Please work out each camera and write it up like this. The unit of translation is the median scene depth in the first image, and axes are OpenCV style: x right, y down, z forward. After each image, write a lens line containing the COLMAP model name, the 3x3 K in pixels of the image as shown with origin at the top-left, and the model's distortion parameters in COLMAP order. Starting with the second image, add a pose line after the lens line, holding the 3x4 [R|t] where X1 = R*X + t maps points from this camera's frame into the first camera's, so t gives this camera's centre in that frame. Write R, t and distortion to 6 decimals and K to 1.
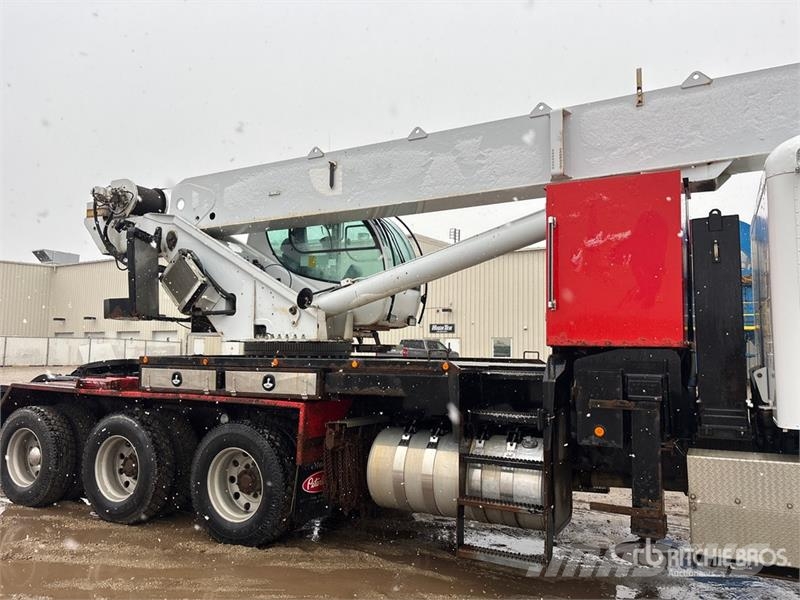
lens RADIAL K [[598.5, 0, 400.0], [0, 598.5, 300.0], [0, 0, 1]] dist [0.026729, -0.007148]
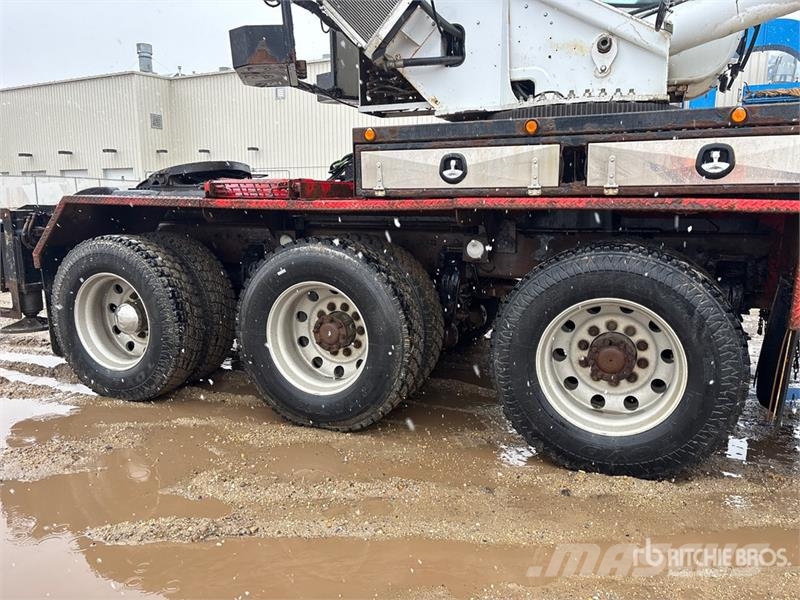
lens RADIAL K [[617.8, 0, 400.0], [0, 617.8, 300.0], [0, 0, 1]] dist [0.026393, -0.003789]
pose [[0.997270, -0.027894, 0.068368, -0.391394], [0.009751, 0.967543, 0.252518, 0.092526], [-0.073193, -0.251162, 0.965174, 0.414160]]
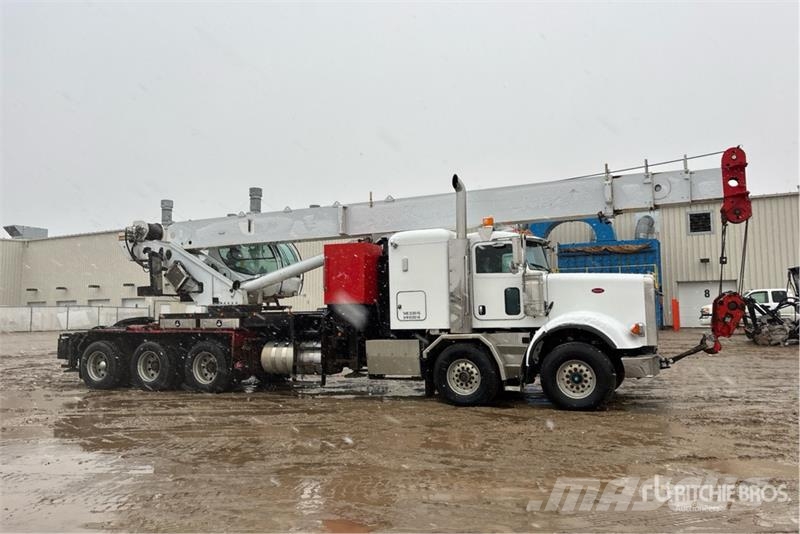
lens RADIAL K [[586.7, 0, 404.6], [0, 586.7, 256.9], [0, 0, 1]] dist [0.005629, -0.002578]
pose [[0.996893, -0.016345, 0.077056, 0.259745], [0.016981, 0.999827, -0.007600, -0.071977], [-0.076919, 0.008885, 0.996998, -1.056939]]
